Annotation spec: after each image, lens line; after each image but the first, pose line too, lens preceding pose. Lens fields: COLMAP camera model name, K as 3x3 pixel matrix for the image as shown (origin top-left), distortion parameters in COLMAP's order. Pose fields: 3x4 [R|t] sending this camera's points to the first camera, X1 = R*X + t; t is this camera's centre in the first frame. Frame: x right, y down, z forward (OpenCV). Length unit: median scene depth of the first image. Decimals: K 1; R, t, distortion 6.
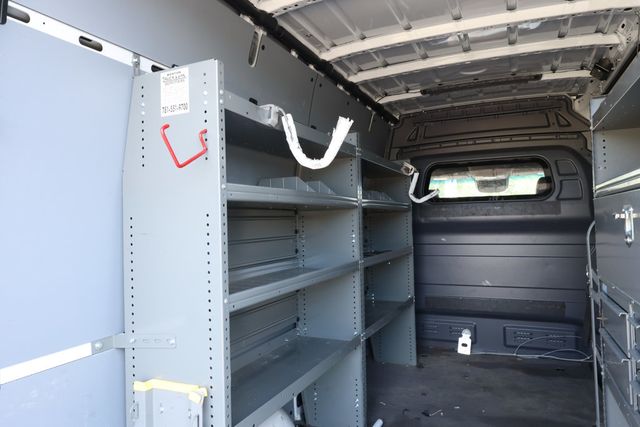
lens RADIAL K [[444.3, 0, 320.7], [0, 444.3, 209.8], [0, 0, 1]] dist [-0.000084, -0.003694]
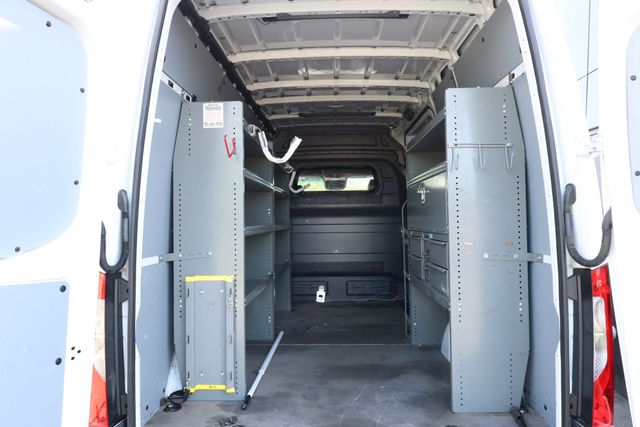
lens RADIAL K [[444.3, 0, 324.2], [0, 444.3, 211.3], [0, 0, 1]] dist [-0.000084, -0.003694]
pose [[0.921326, 0.018943, 0.388330, -0.253627], [-0.017428, 0.999821, -0.007423, 0.054213], [-0.388401, 0.000071, 0.921491, -0.349672]]
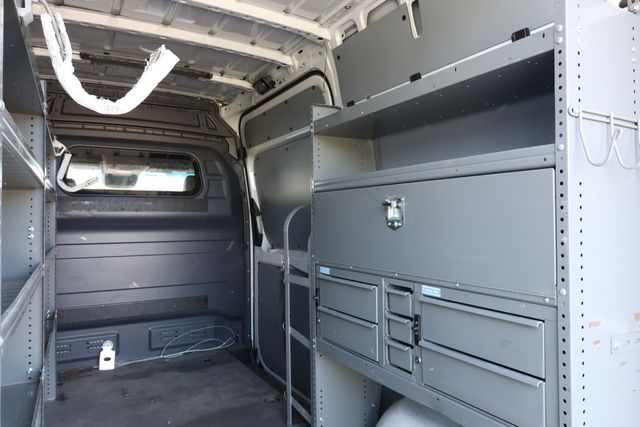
lens RADIAL K [[444.3, 0, 320.2], [0, 444.3, 210.7], [0, 0, 1]] dist [-0.000084, -0.003694]
pose [[0.595702, 0.034712, 0.802455, -0.158892], [-0.027746, 0.999359, -0.022633, 0.025241], [-0.802726, -0.008782, 0.596283, 0.172198]]
